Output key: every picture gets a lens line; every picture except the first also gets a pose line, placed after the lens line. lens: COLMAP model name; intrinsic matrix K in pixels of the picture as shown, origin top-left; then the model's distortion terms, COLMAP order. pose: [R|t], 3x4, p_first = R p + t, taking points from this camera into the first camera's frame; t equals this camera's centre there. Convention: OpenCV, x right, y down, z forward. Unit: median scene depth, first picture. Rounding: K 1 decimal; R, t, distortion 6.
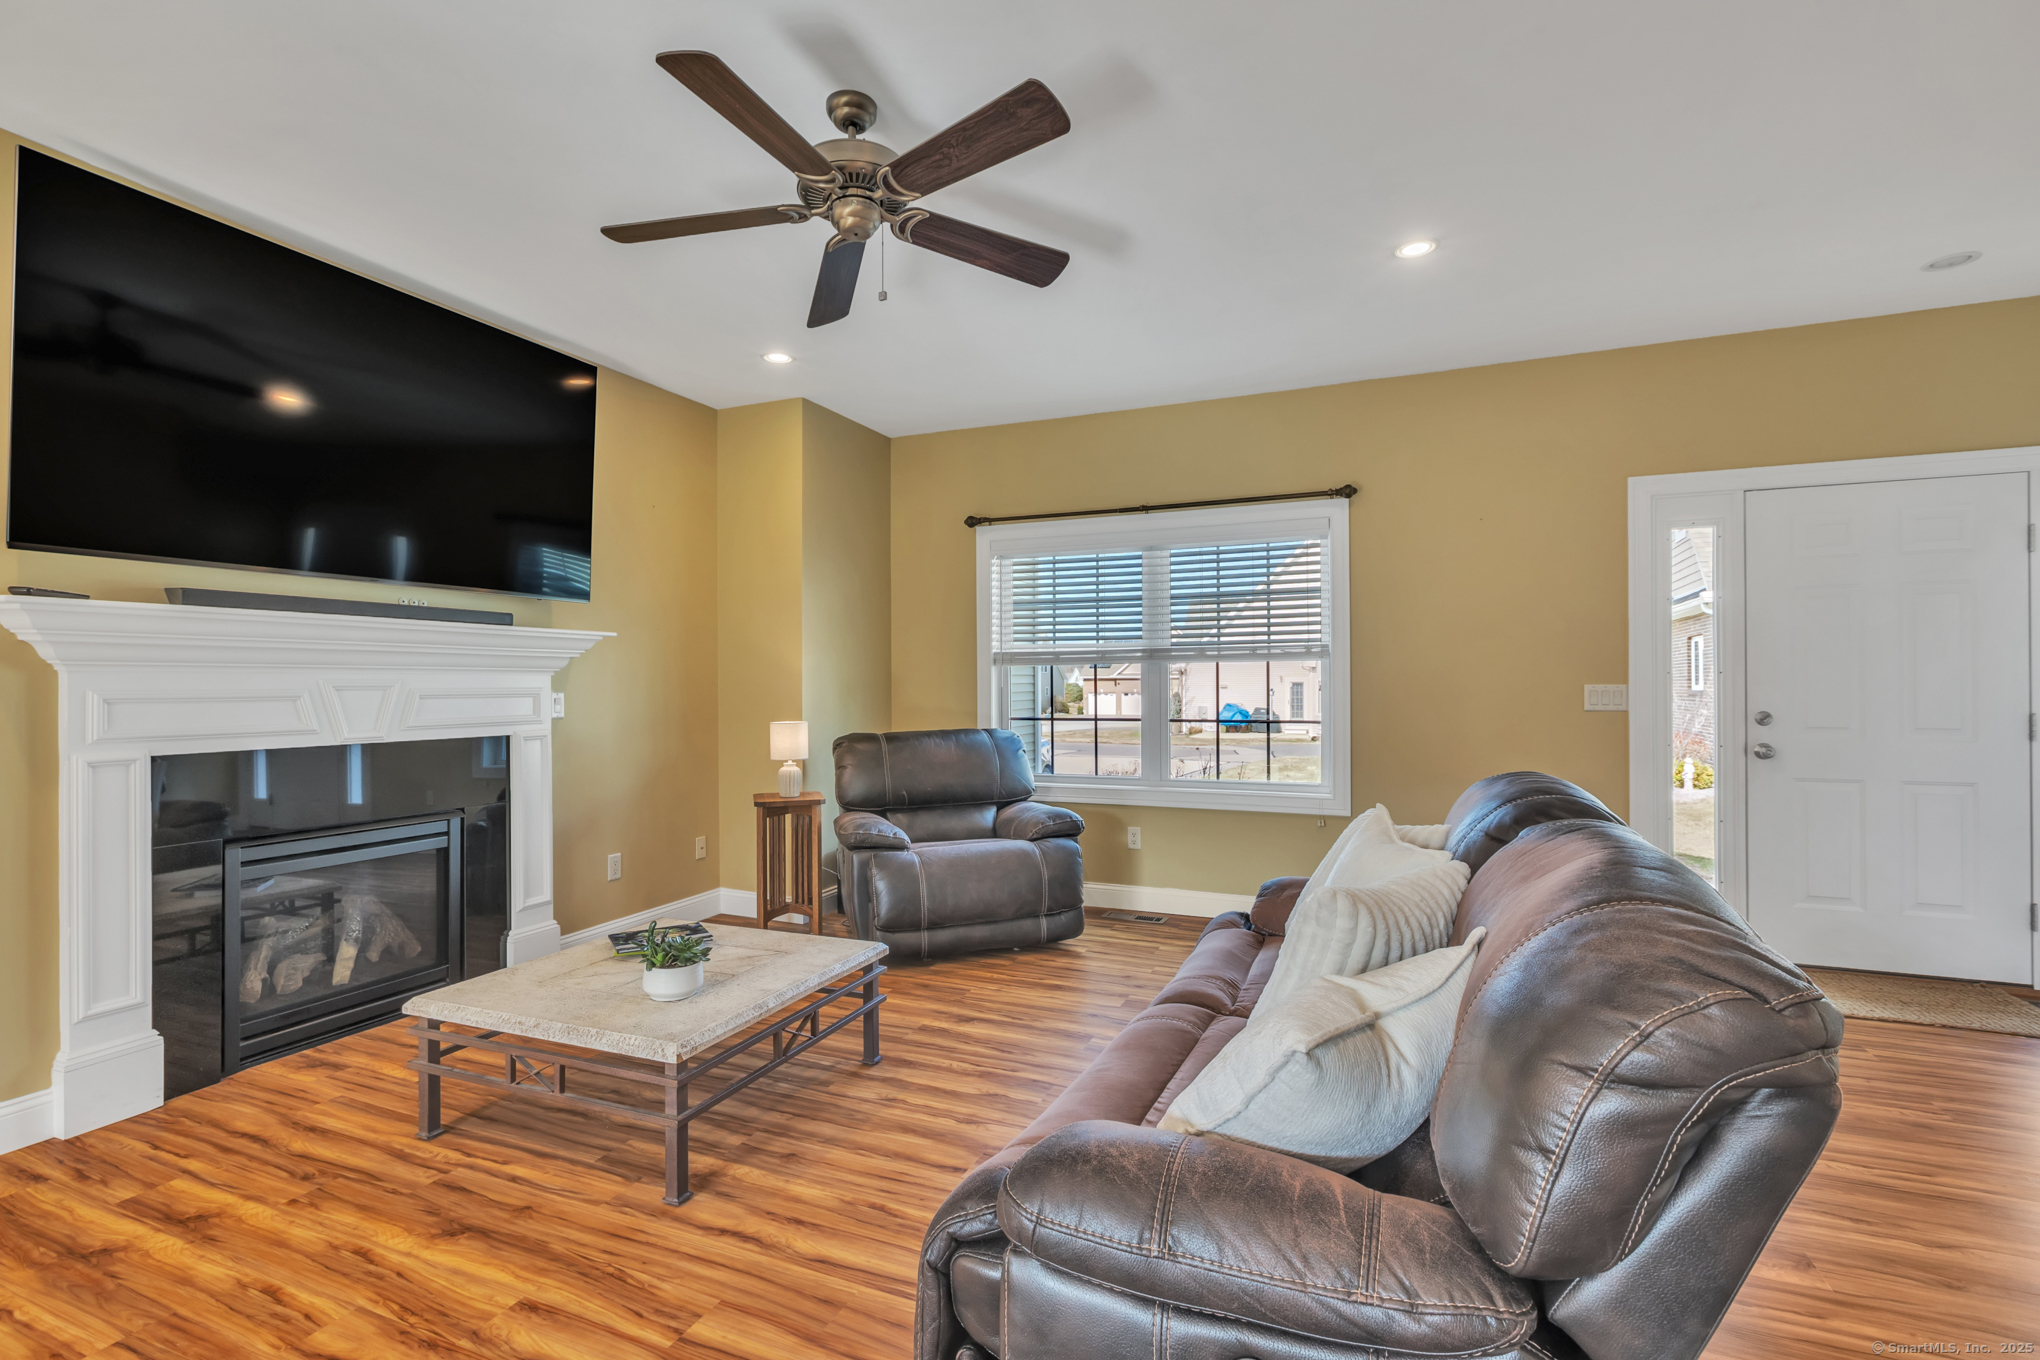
lens RADIAL K [[923.1, 0, 1037.5], [0, 923.1, 687.8], [0, 0, 1]] dist [0.000002, -0.000301]
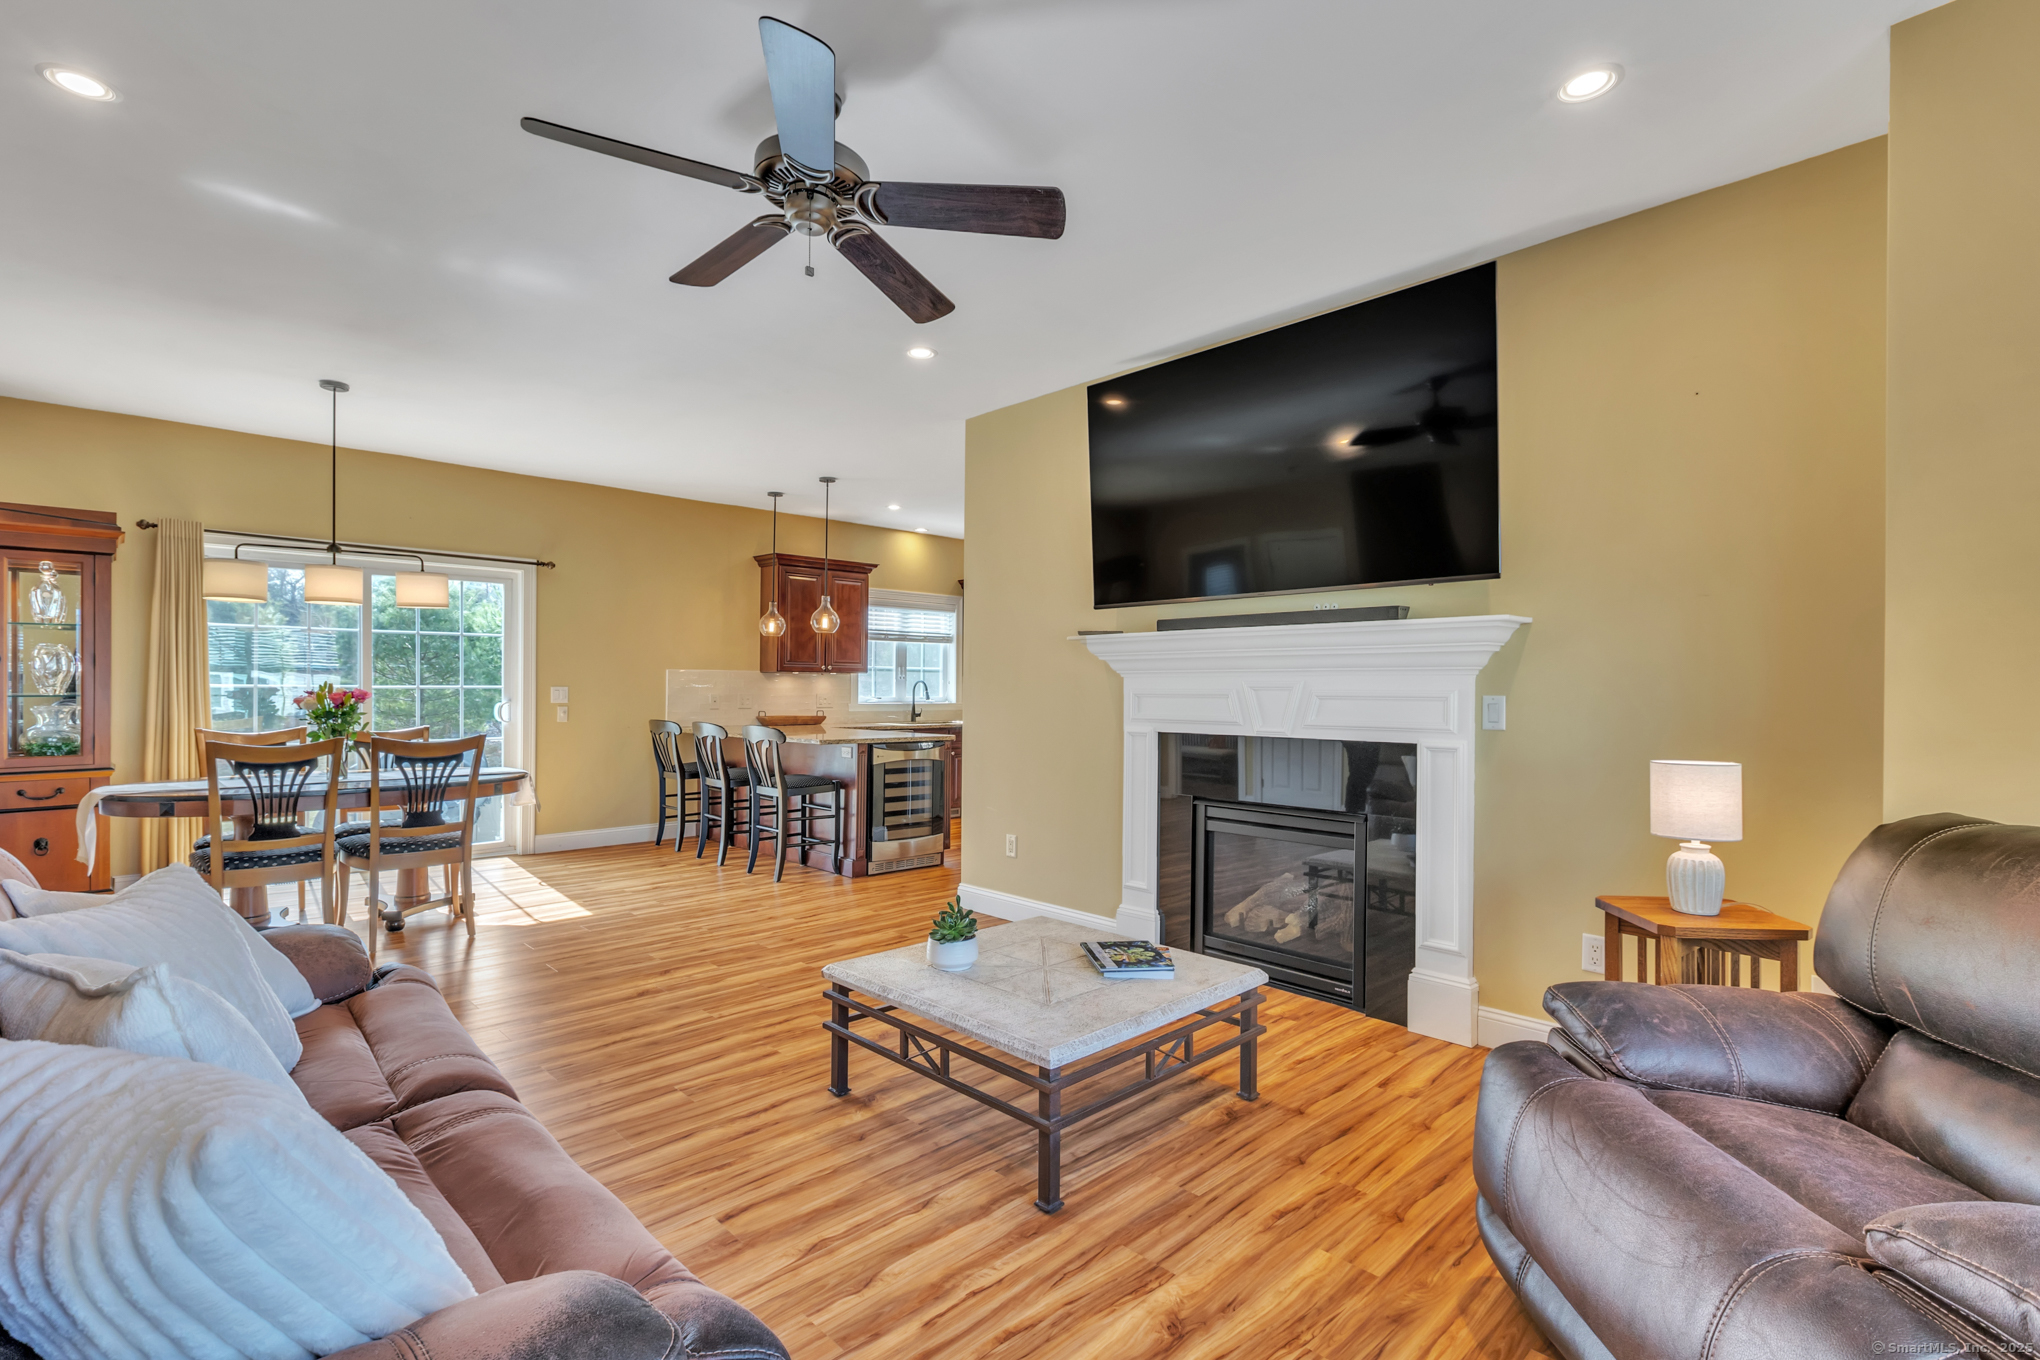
lens RADIAL K [[923.1, 0, 1011.1], [0, 923.1, 691.1], [0, 0, 1]] dist [0.000002, -0.000301]
pose [[-0.398337, 0.006976, -0.917212, 0.385755], [-0.007293, 0.999915, 0.010772, -0.006037], [0.917210, 0.010980, -0.398253, 0.980538]]
